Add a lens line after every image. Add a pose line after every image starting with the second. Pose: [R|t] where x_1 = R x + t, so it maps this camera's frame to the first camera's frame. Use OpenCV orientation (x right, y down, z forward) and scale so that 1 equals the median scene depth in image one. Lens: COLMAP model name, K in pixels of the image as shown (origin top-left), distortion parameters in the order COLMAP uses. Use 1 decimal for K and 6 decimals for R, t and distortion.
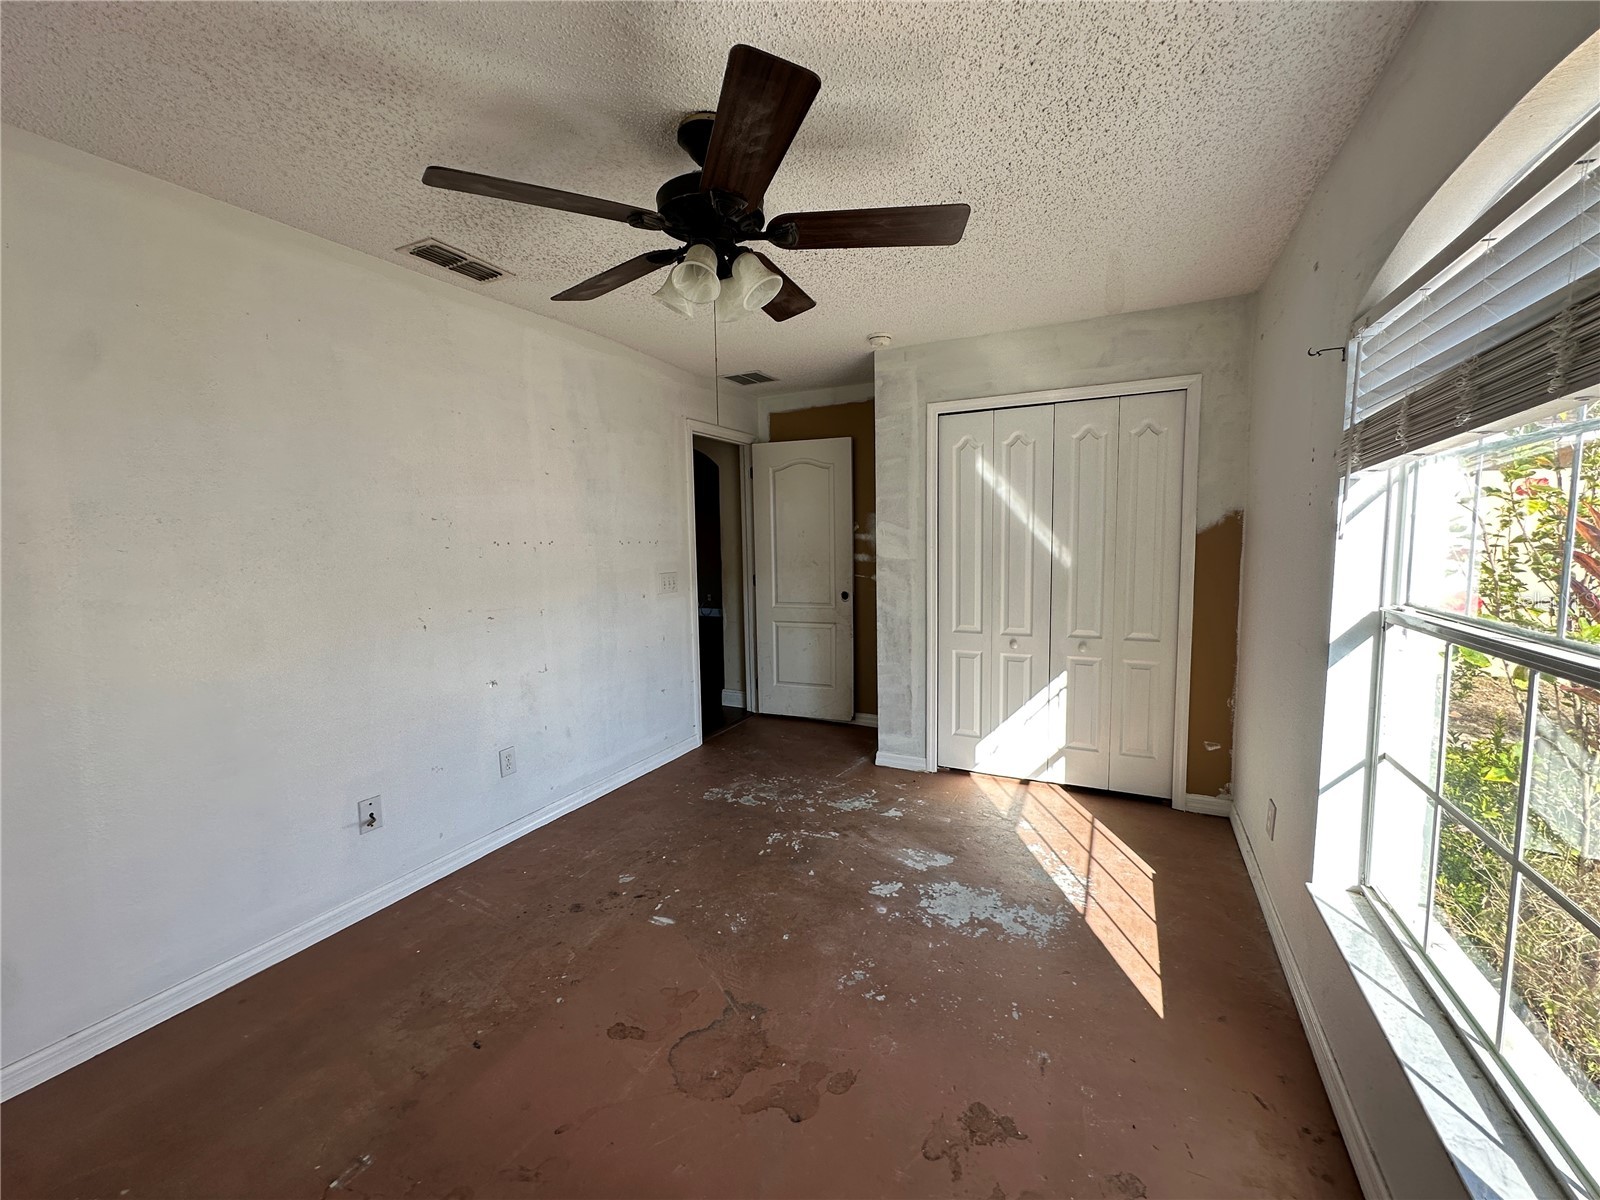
lens RADIAL K [[635.0, 0, 802.8], [0, 635.0, 599.5], [0, 0, 1]] dist [0.000300, -0.000092]
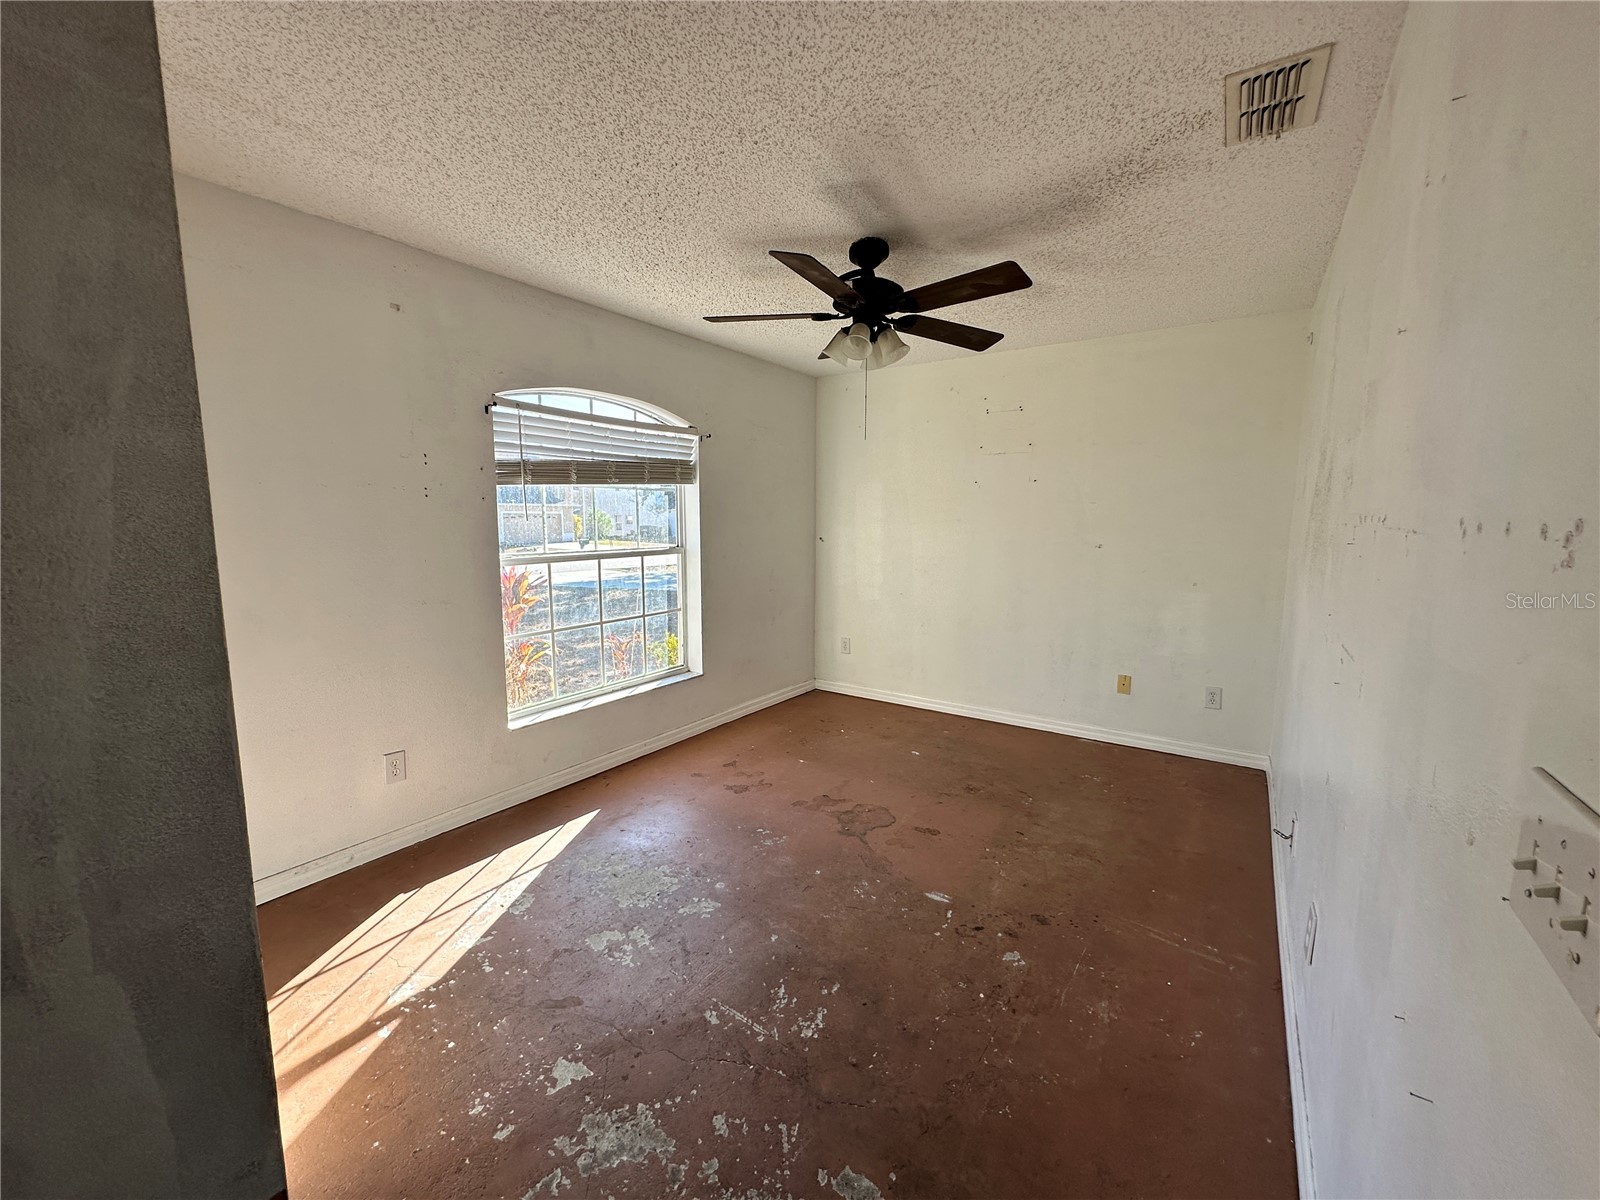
lens RADIAL K [[635.0, 0, 801.8], [0, 635.0, 600.6], [0, 0, 1]] dist [0.000300, -0.000092]
pose [[-0.989703, -0.005360, 0.143033, -0.139642], [0.027249, 0.973967, 0.225045, -0.169138], [-0.140516, 0.226625, -0.963793, 1.765181]]
